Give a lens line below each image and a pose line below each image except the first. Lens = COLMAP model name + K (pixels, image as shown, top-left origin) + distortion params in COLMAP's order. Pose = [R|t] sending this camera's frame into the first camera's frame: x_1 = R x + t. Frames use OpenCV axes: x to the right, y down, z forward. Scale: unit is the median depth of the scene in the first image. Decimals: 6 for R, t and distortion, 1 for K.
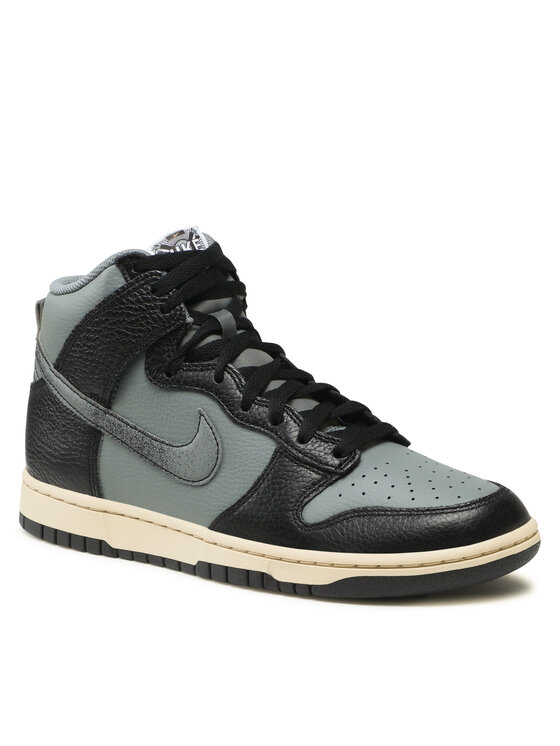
lens RADIAL K [[2615.0, 0, 280.0], [0, 2615.0, 373.0], [0, 0, 1]] dist [-0.234729, -1.462352]
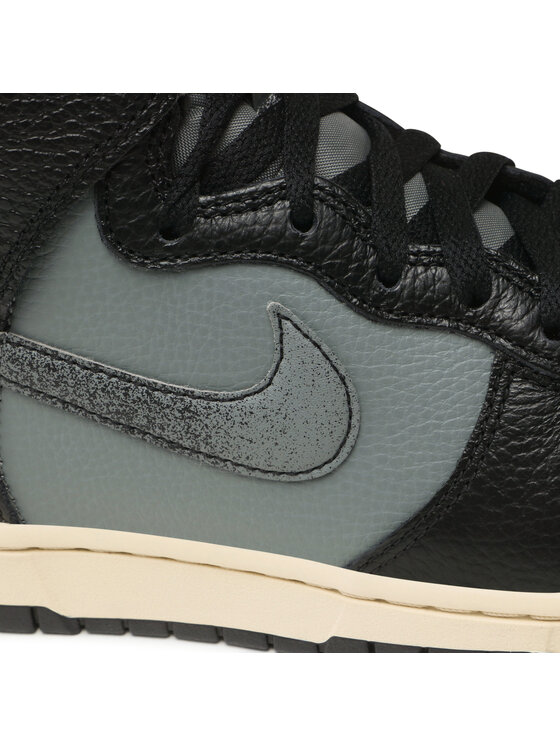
lens RADIAL K [[1999.7, 0, 280.0], [0, 1999.7, 373.0], [0, 0, 1]] dist [0.068661, 0.163718]
pose [[0.900903, -0.279615, 0.331948, -0.135741], [0.162348, 0.926401, 0.339741, -0.081513], [-0.402514, -0.252182, 0.879993, 0.719653]]
